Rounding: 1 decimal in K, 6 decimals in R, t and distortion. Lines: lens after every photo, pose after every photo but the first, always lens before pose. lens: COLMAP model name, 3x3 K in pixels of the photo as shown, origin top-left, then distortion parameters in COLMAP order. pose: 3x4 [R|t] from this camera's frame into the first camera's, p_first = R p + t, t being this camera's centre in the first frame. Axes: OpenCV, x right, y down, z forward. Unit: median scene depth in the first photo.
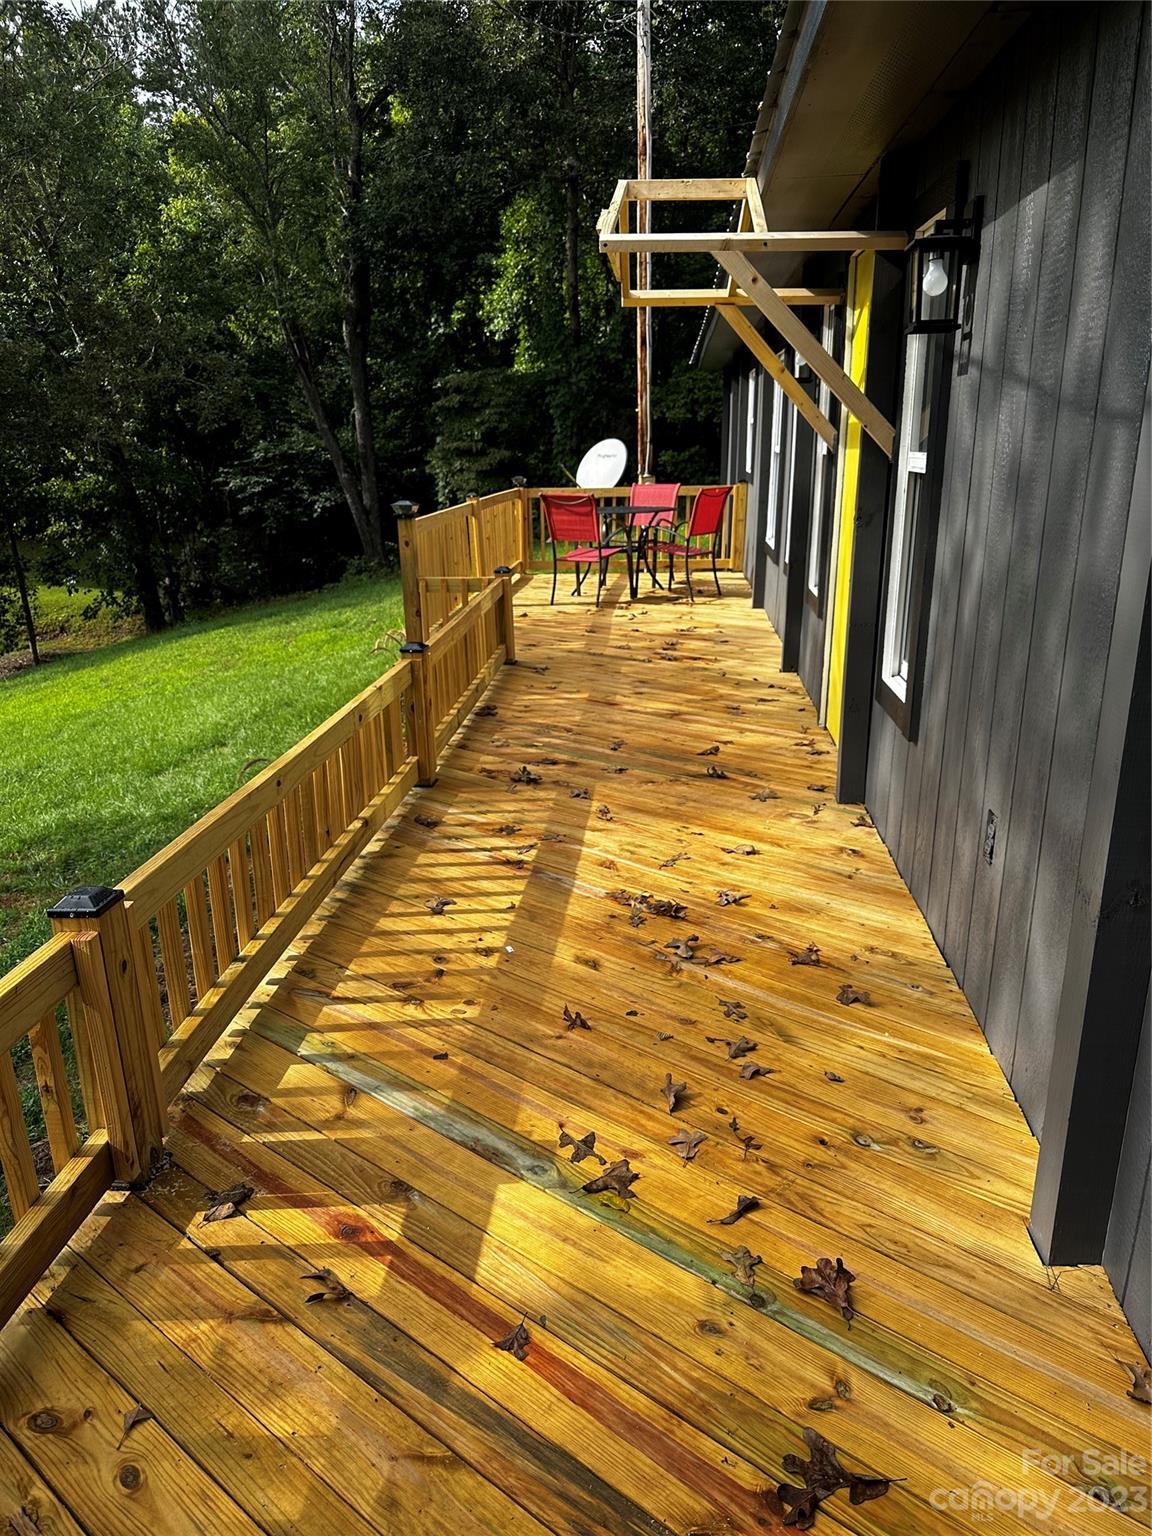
lens RADIAL K [[1104.2, 0, 577.3], [0, 1104.2, 747.3], [0, 0, 1]] dist [0.016968, 0.003770]
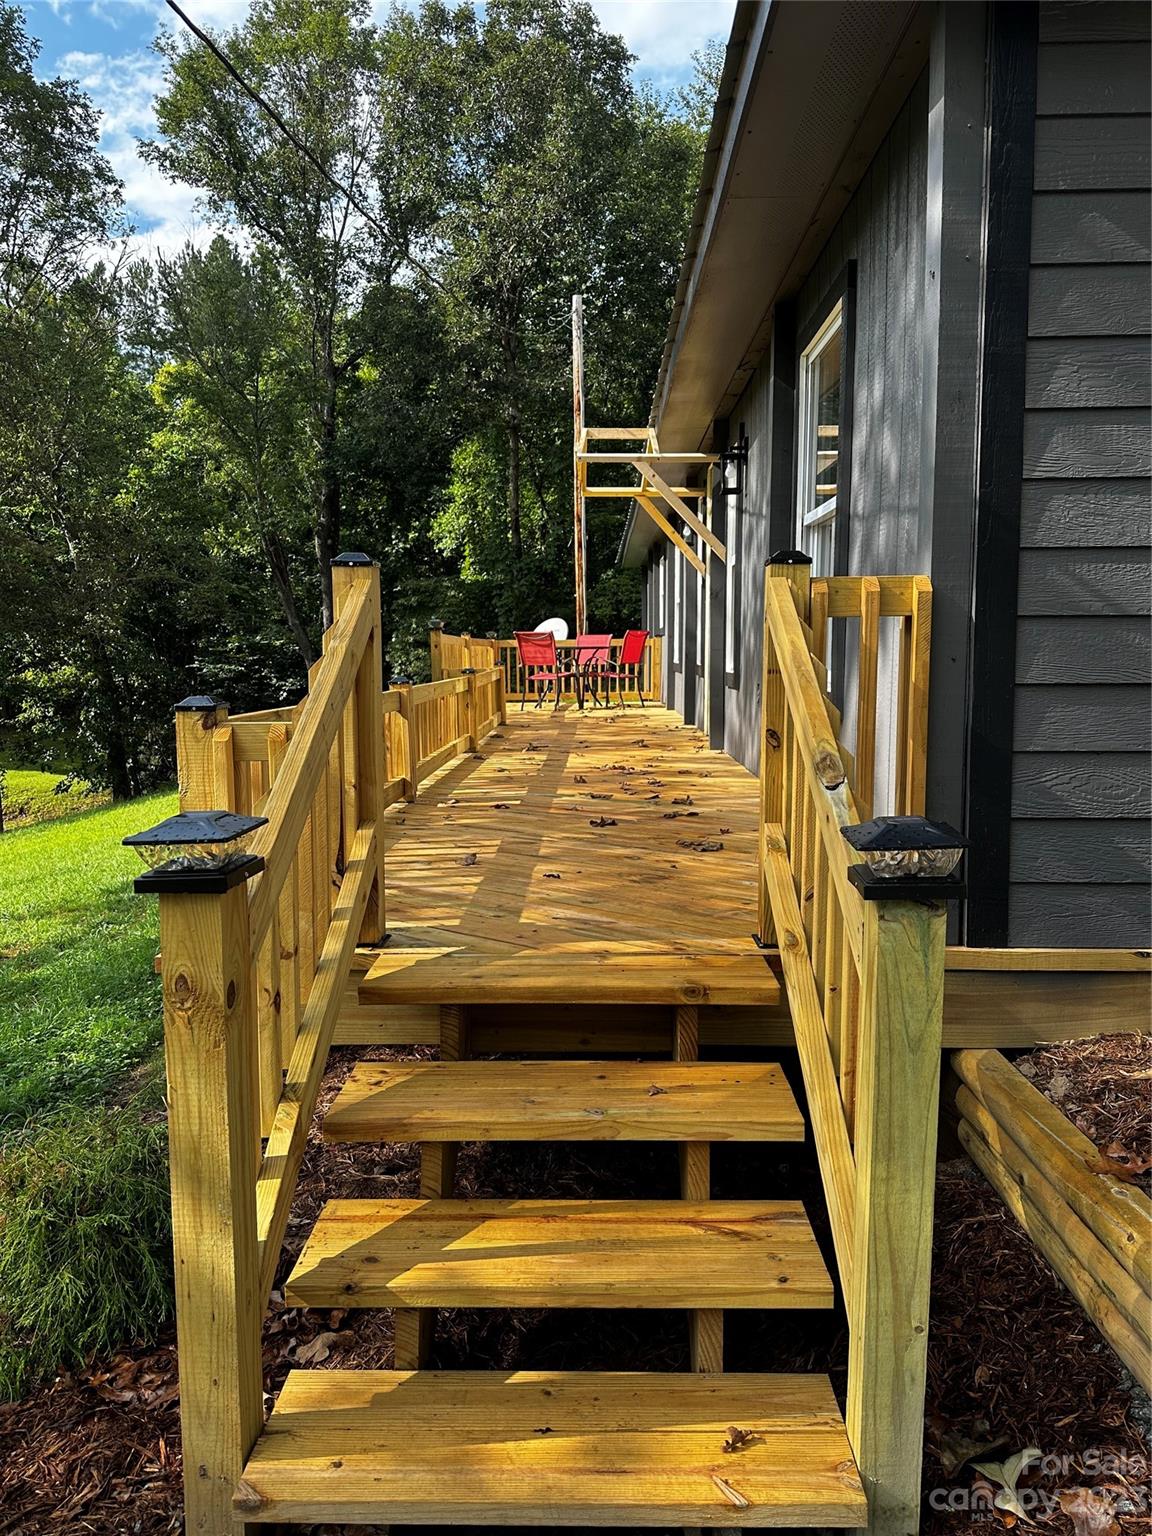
lens RADIAL K [[1087.4, 0, 586.4], [0, 1087.4, 745.8], [0, 0, 1]] dist [0.058453, -0.031300]
pose [[0.997296, 0.002443, 0.073453, -0.012683], [0.011503, 0.981941, -0.188836, 0.051462], [-0.072588, 0.189170, 0.979258, -0.099106]]
